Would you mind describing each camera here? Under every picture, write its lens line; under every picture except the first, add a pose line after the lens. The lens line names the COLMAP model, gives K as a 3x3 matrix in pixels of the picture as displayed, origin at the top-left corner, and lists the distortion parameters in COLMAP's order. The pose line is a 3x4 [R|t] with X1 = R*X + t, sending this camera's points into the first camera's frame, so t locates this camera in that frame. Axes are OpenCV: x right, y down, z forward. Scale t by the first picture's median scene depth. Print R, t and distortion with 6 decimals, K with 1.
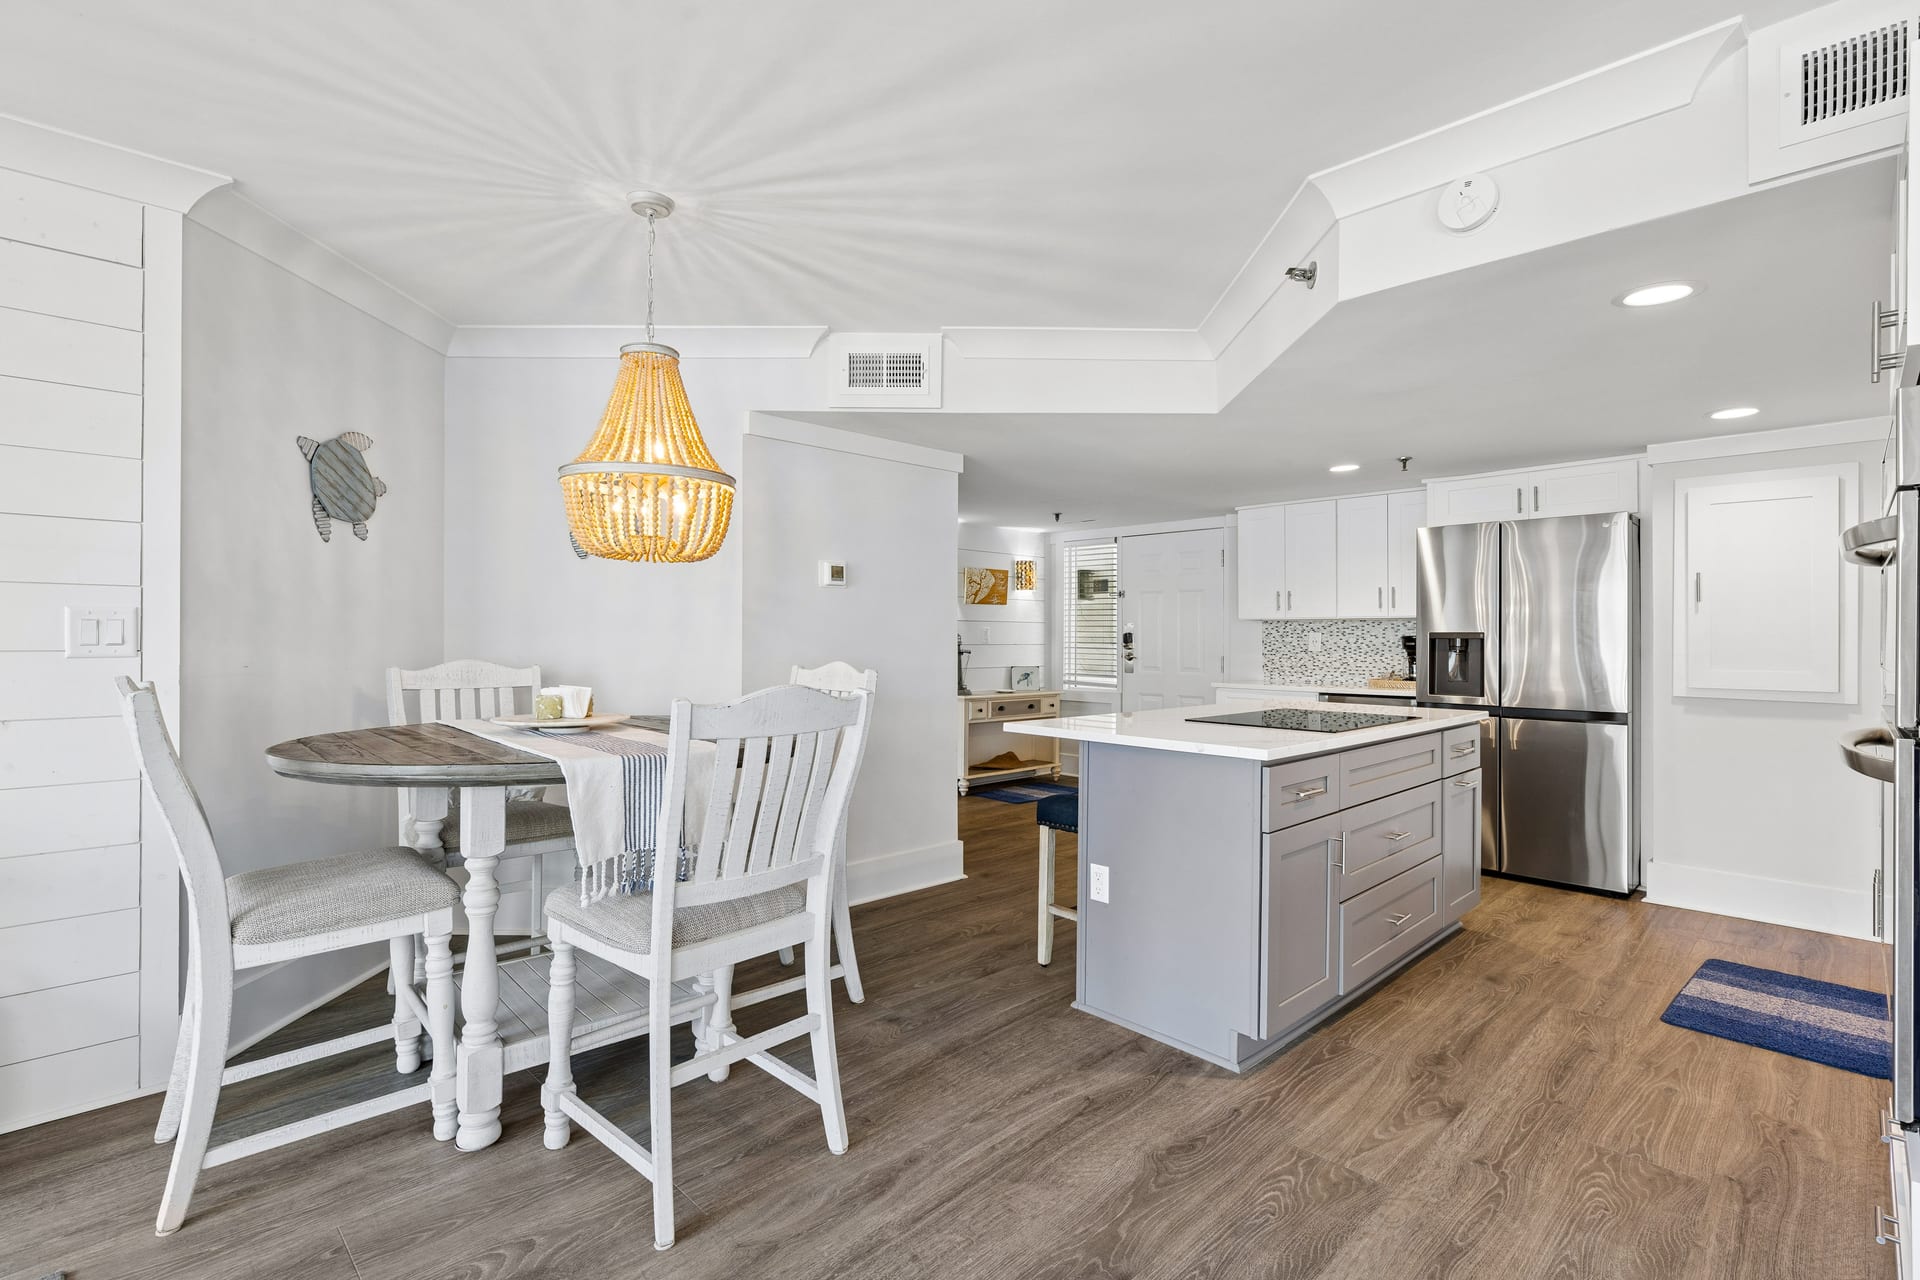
lens RADIAL K [[898.8, 0, 960.2], [0, 898.8, 631.9], [0, 0, 1]] dist [0.005331, -0.001762]
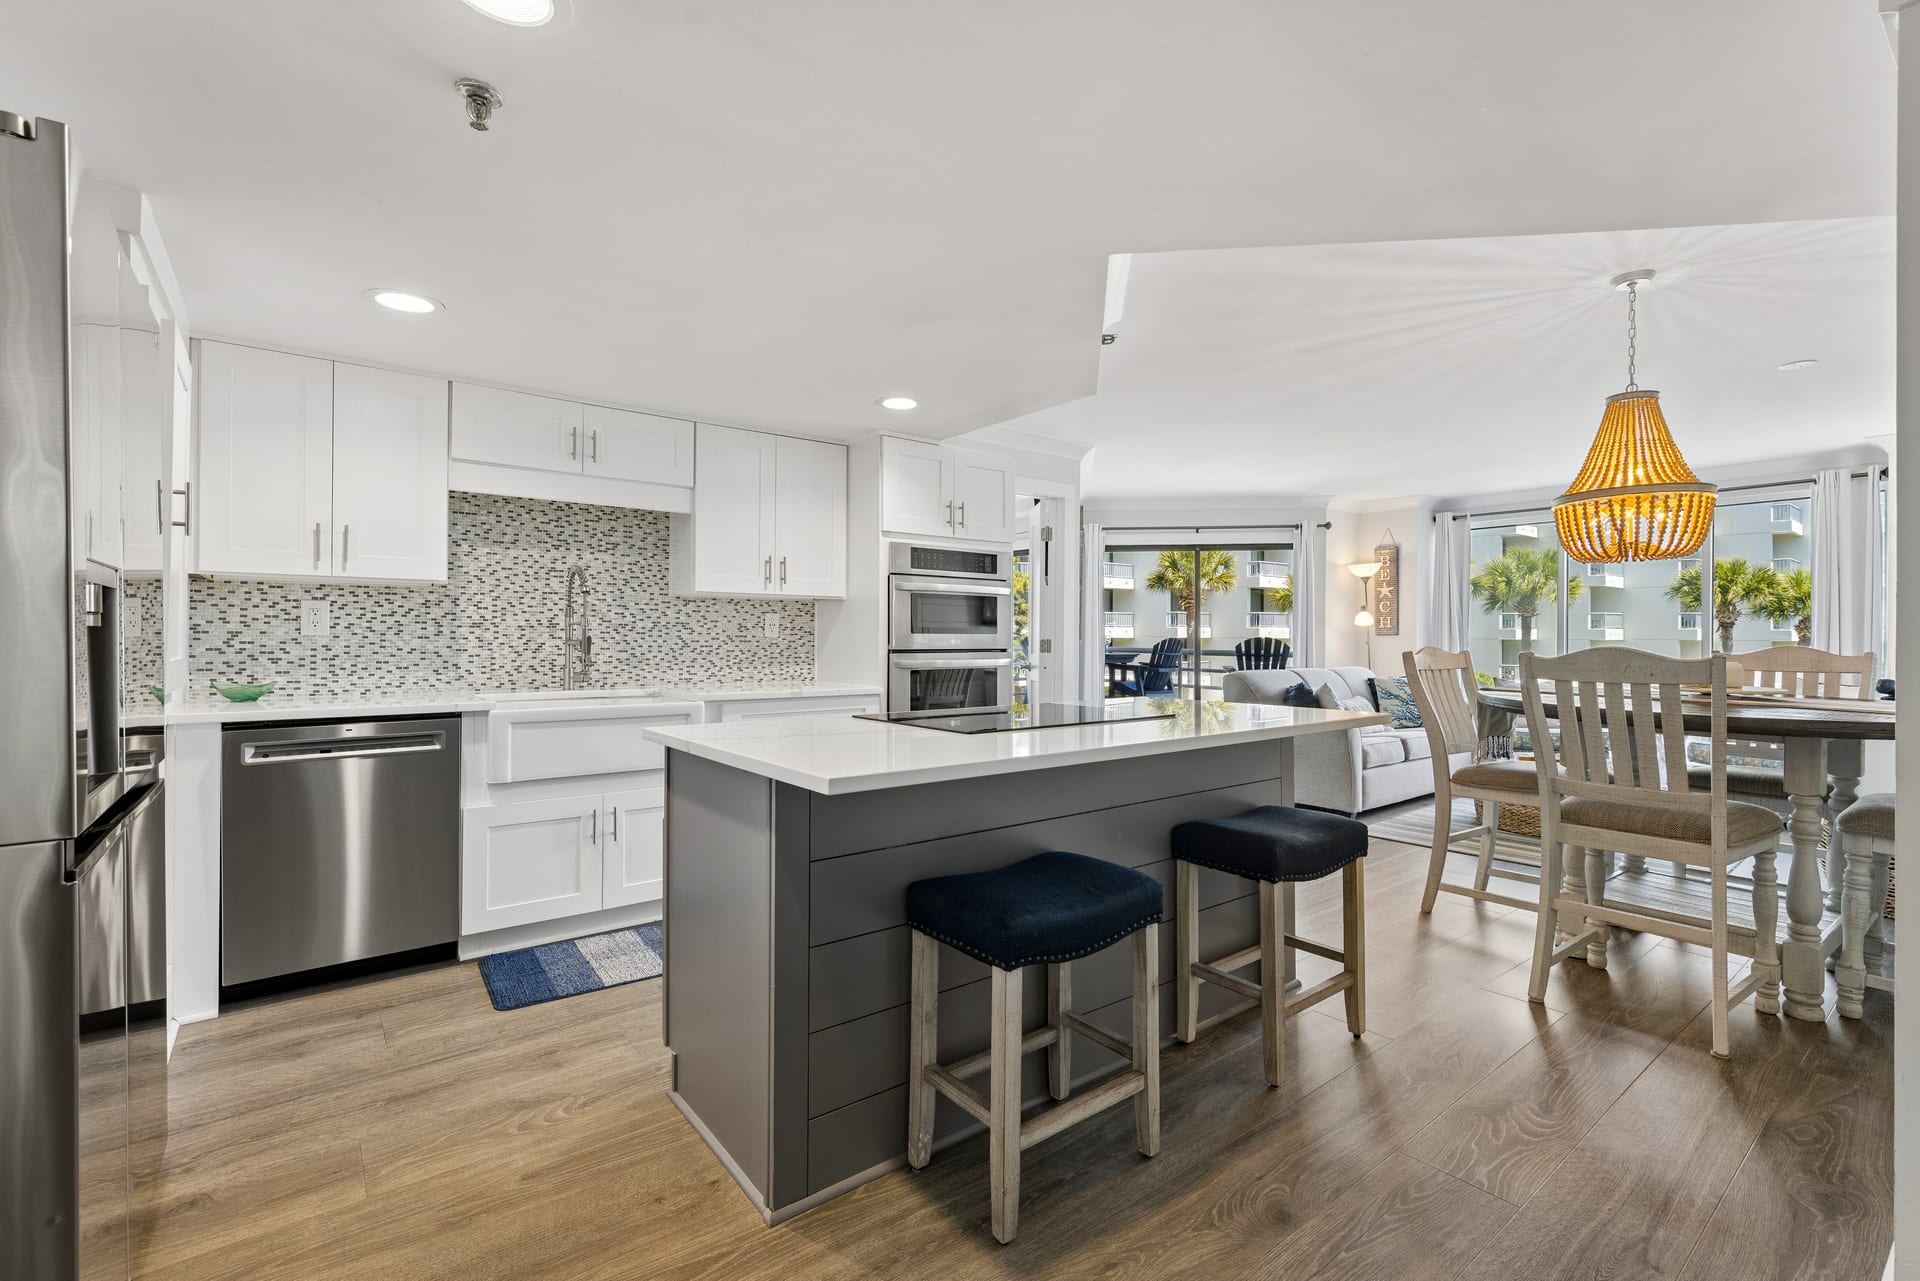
lens RADIAL K [[842.3, 0, 967.1], [0, 842.3, 635.2], [0, 0, 1]] dist [0.002880, 0.000616]
pose [[-0.994418, -0.008084, 0.105207, 0.385371], [-0.008877, 0.999936, -0.007063, 0.034676], [-0.105143, -0.007957, -0.994425, 1.918574]]
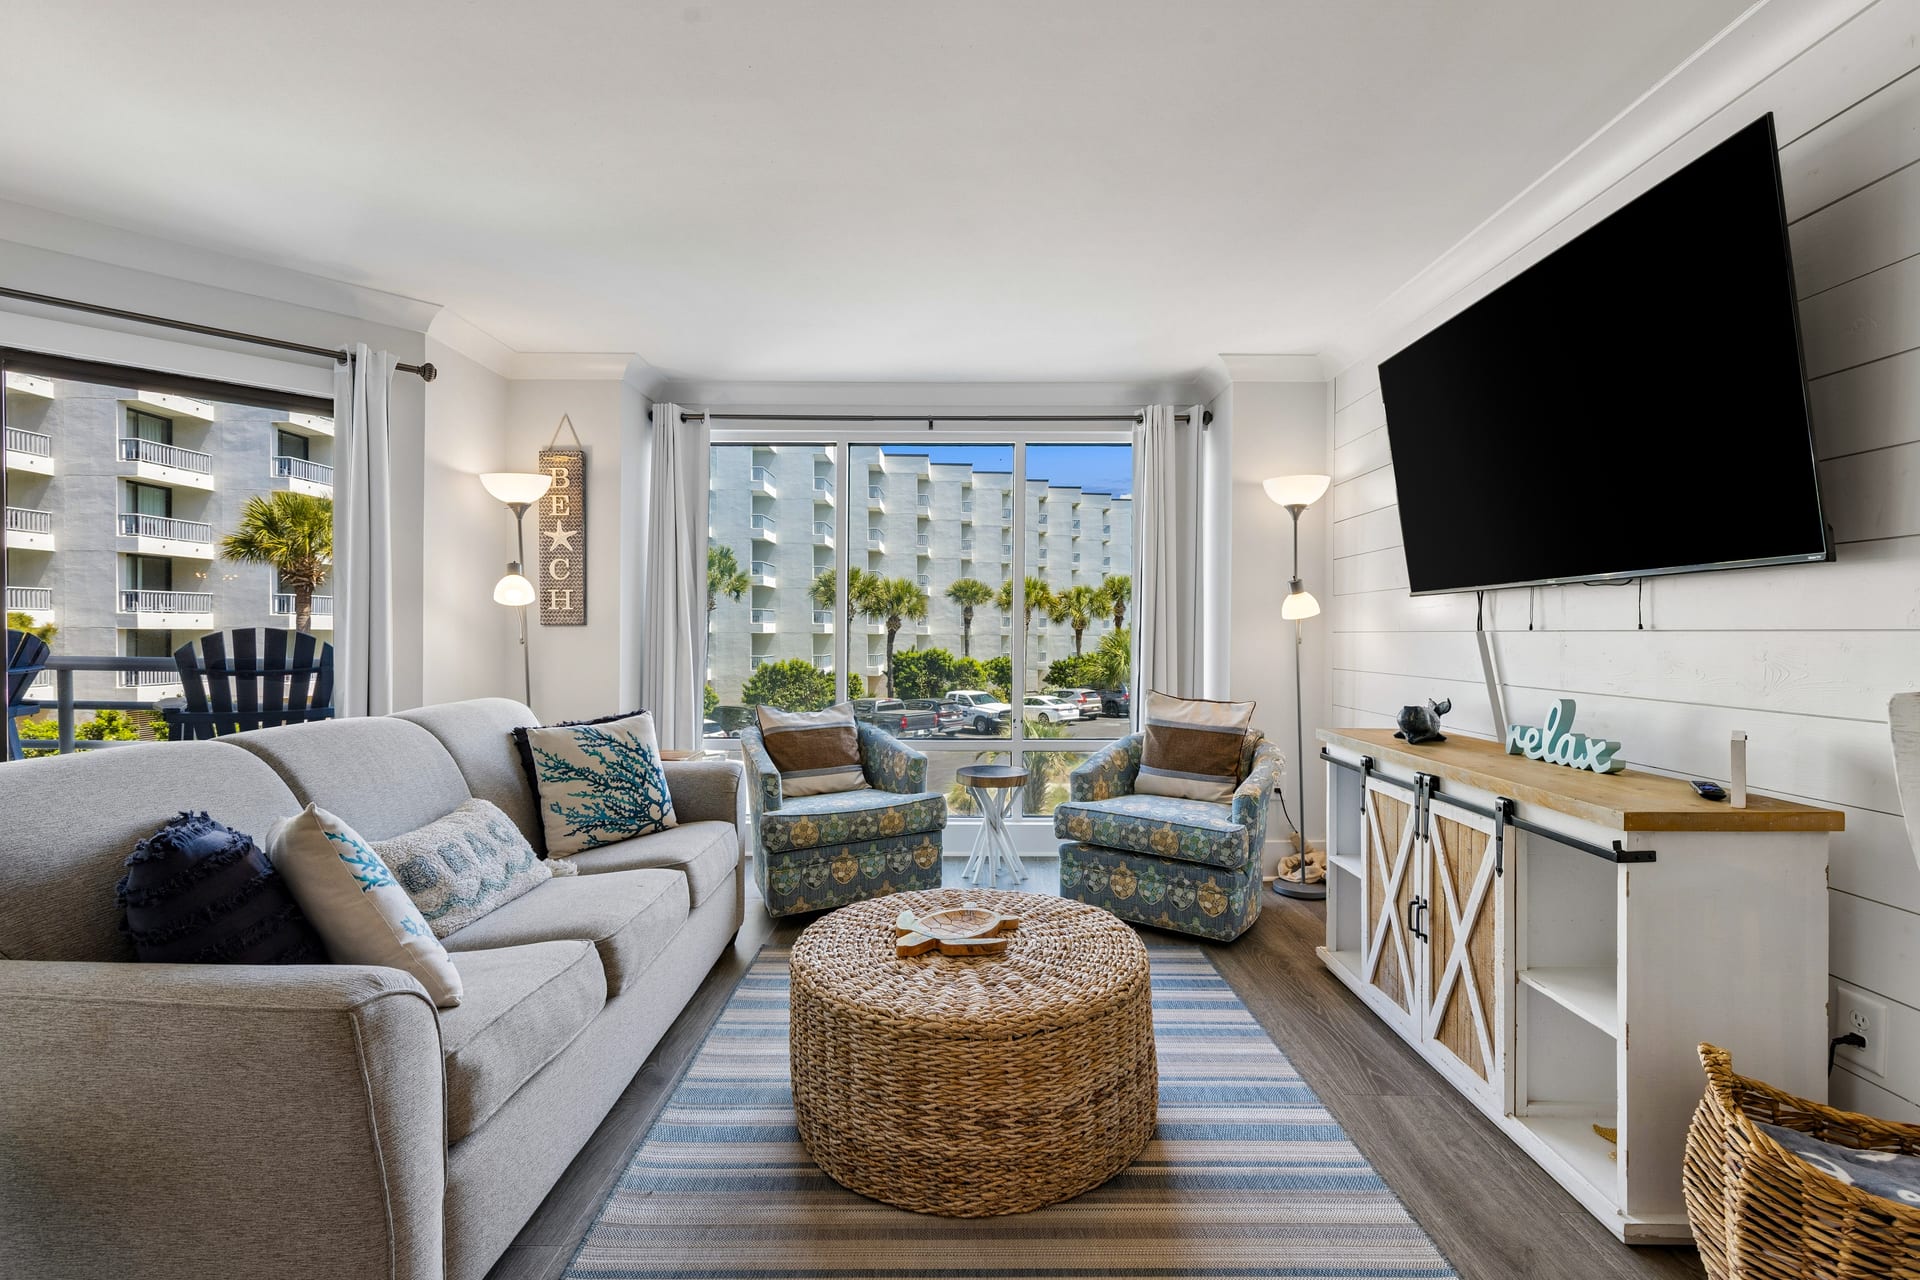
lens RADIAL K [[842.3, 0, 968.7], [0, 842.3, 637.4], [0, 0, 1]] dist [0.002880, 0.000616]
pose [[-0.699438, -0.006041, -0.714668, -0.130219], [-0.005923, 0.999979, -0.002656, 0.022935], [0.714669, 0.002376, -0.699459, 0.570748]]
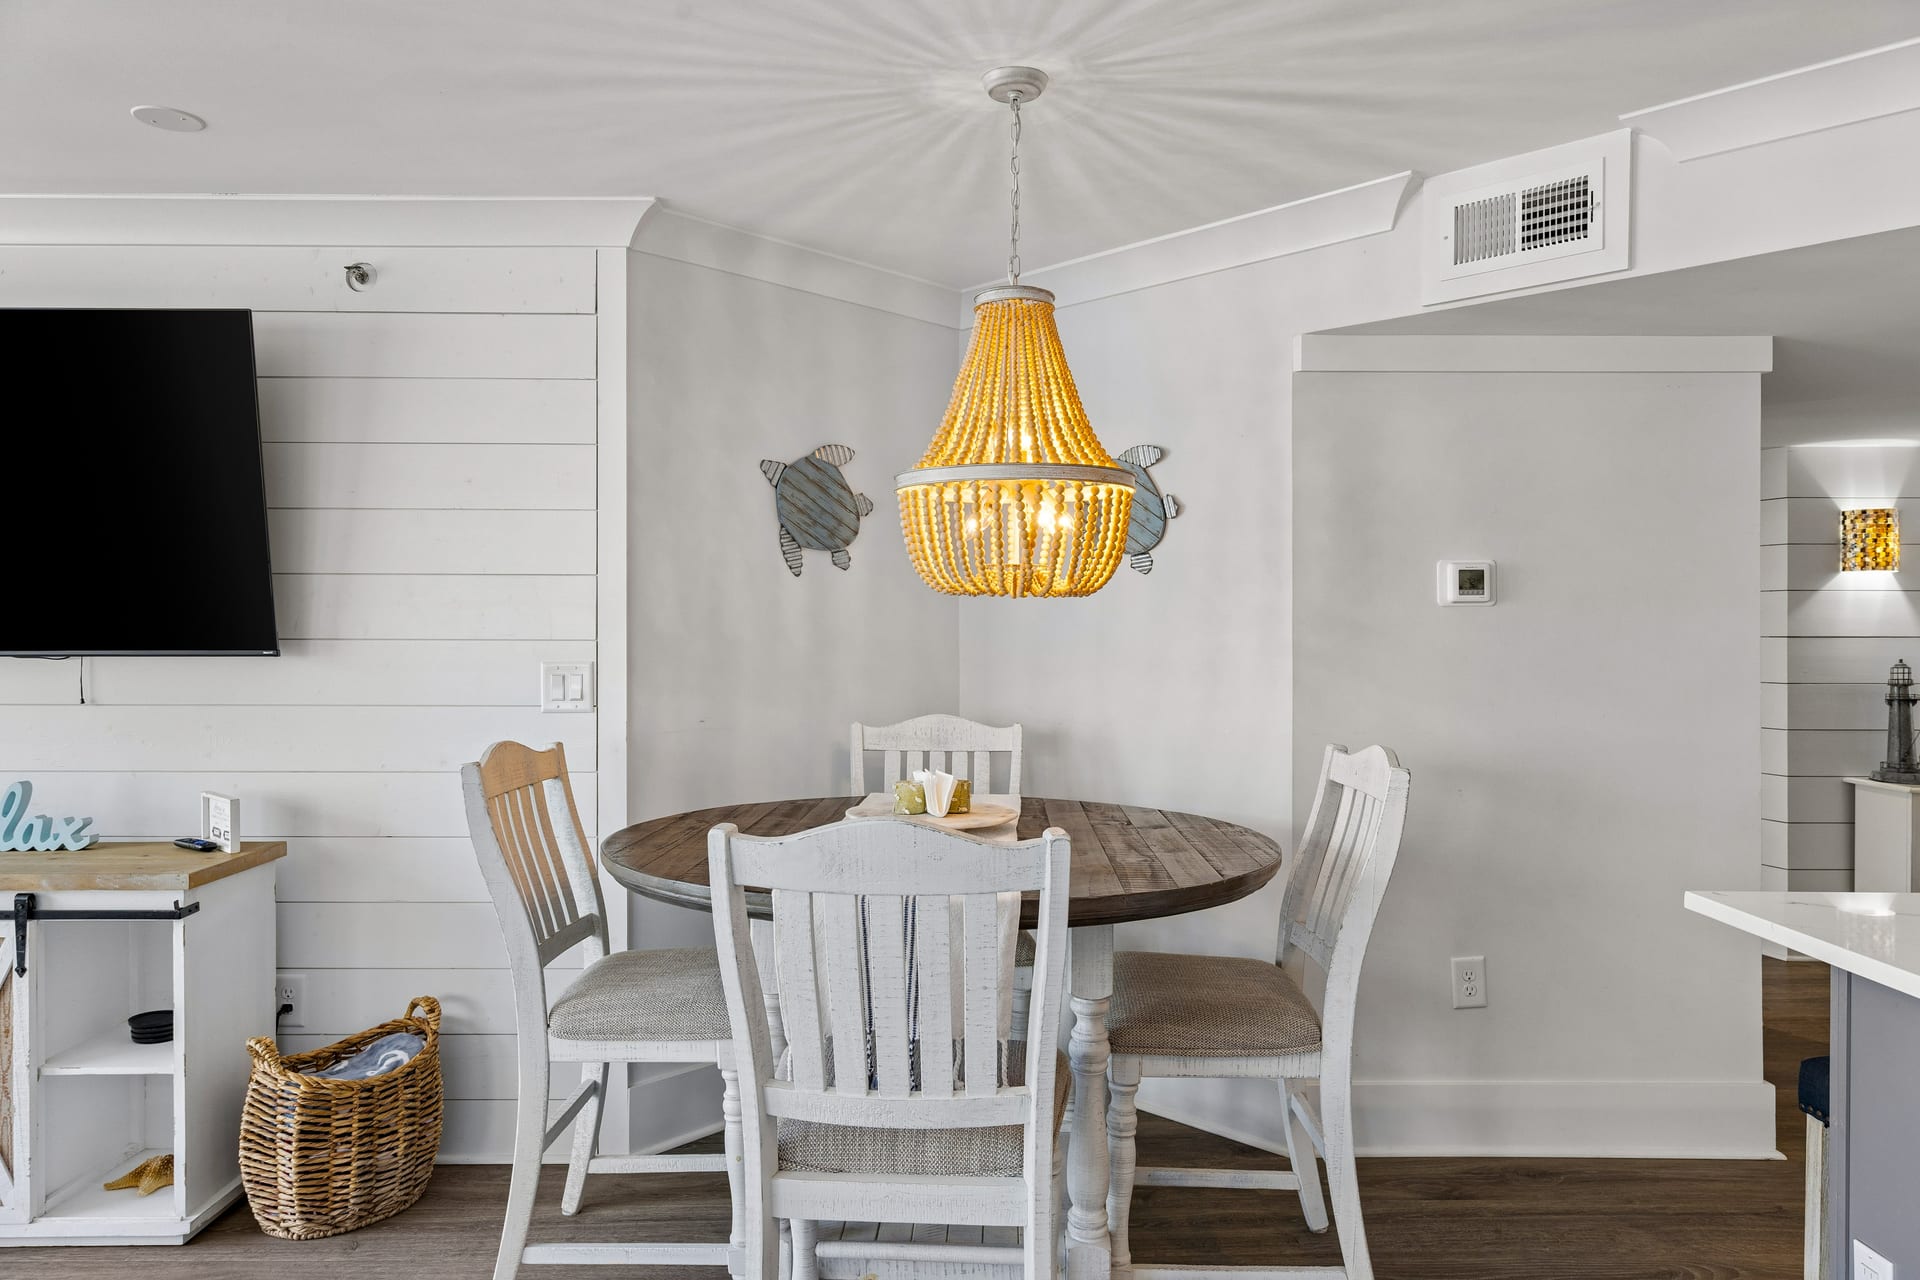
lens RADIAL K [[1262.2, 0, 952.0], [0, 1262.2, 631.0], [0, 0, 1]] dist [-0.000732, 0.007375]
pose [[0.718155, -0.004050, -0.695871, 0.249649], [0.006323, 0.999980, 0.000706, -0.046392], [0.695854, -0.004907, 0.718166, 0.225037]]
